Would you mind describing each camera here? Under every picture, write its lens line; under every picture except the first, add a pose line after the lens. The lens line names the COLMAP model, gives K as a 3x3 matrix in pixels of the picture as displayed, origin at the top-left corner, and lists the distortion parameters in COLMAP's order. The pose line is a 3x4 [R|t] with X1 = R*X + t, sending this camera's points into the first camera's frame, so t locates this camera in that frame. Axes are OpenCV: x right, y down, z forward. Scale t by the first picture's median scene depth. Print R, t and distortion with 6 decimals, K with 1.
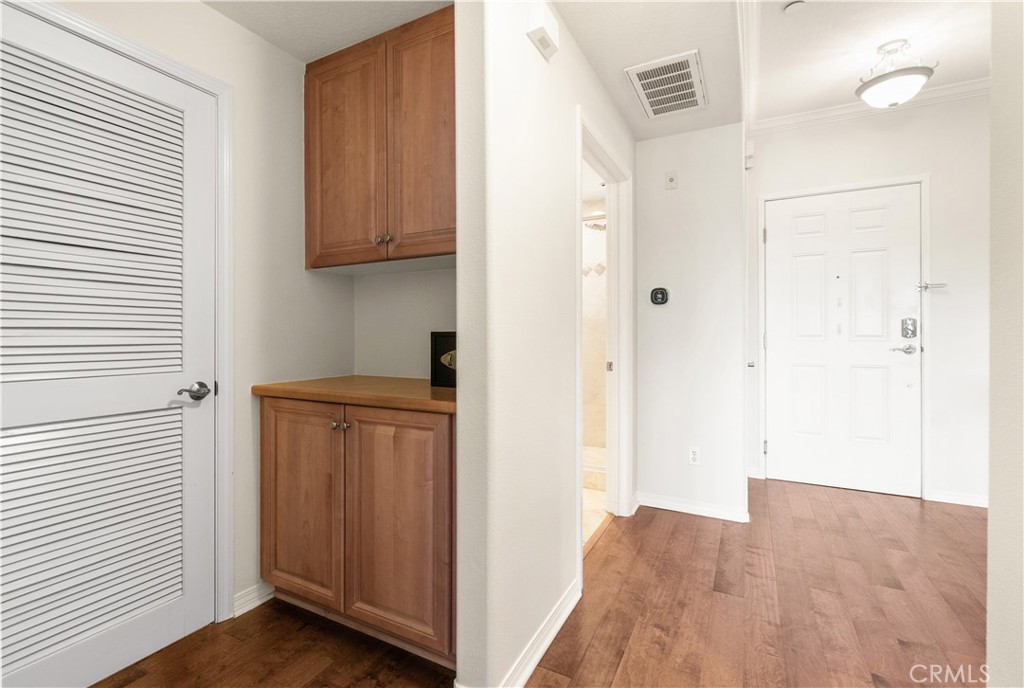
lens RADIAL K [[451.3, 0, 511.7], [0, 451.3, 337.1], [0, 0, 1]] dist [-0.001169, -0.000038]
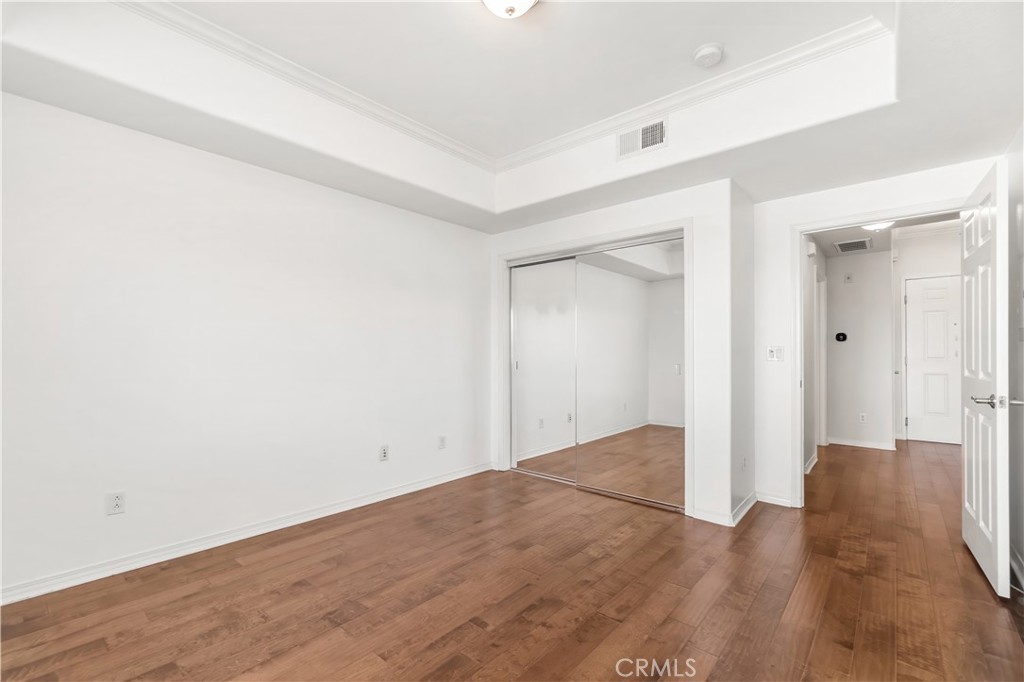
lens RADIAL K [[449.3, 0, 513.8], [0, 449.3, 359.4], [0, 0, 1]] dist [0.000458, 0.000005]
pose [[0.975677, -0.000971, -0.219210, -0.623960], [-0.000427, 0.999980, -0.006331, 0.018818], [0.219211, 0.006270, 0.975657, -1.195357]]
